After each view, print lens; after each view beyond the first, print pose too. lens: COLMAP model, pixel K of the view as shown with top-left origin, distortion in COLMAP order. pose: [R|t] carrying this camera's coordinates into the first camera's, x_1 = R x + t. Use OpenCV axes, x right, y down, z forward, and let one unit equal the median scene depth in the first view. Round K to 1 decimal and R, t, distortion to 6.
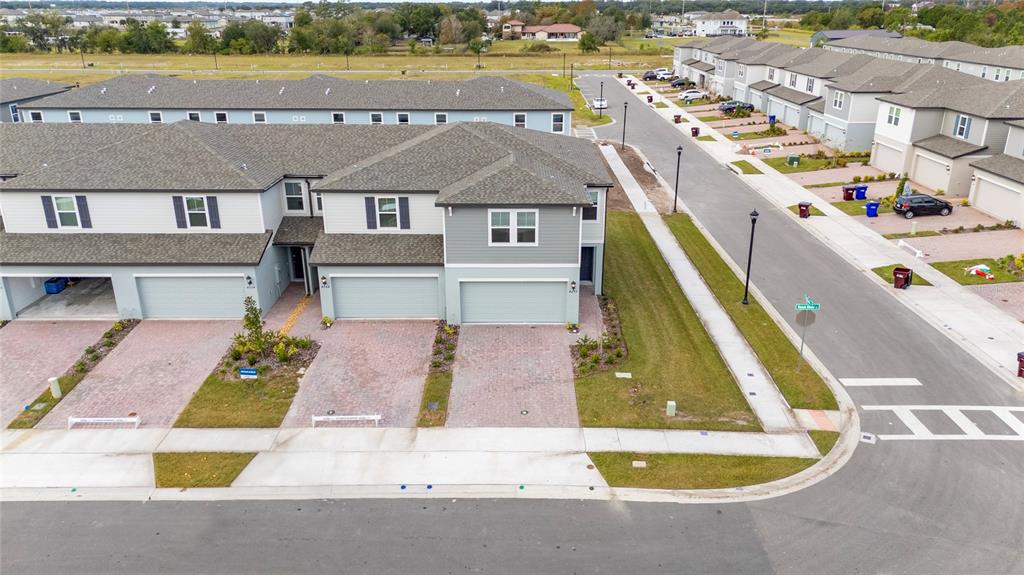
lens RADIAL K [[751.0, 0, 513.1], [0, 751.0, 285.8], [0, 0, 1]] dist [0.047500, -0.028636]
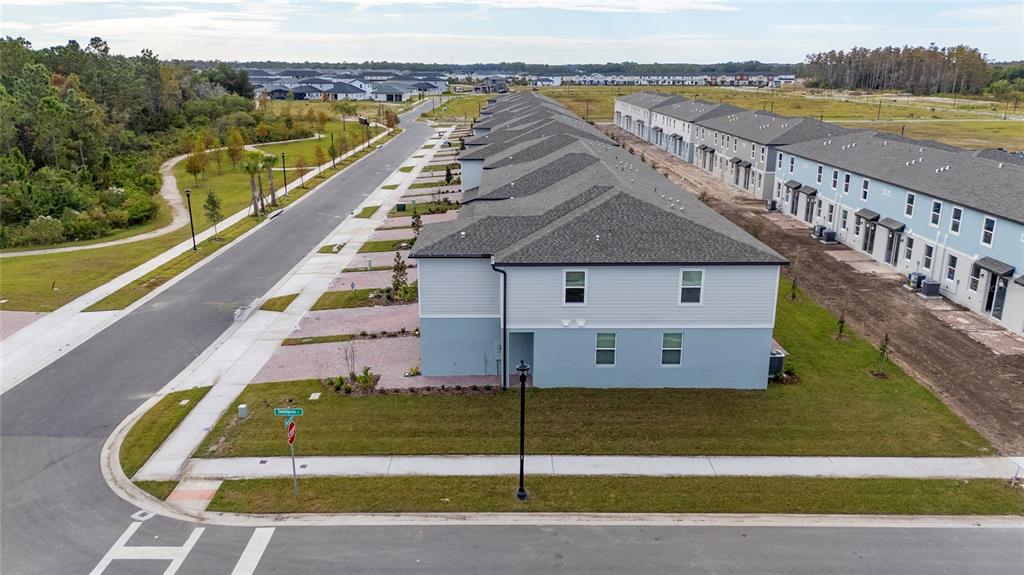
lens RADIAL K [[751.0, 0, 508.3], [0, 751.0, 285.3], [0, 0, 1]] dist [0.047500, -0.028636]
pose [[0.019080, 0.281500, -0.959372, 1.035631], [-0.351524, 0.900172, 0.257138, -0.361049], [0.935984, 0.332336, 0.116129, 0.977499]]
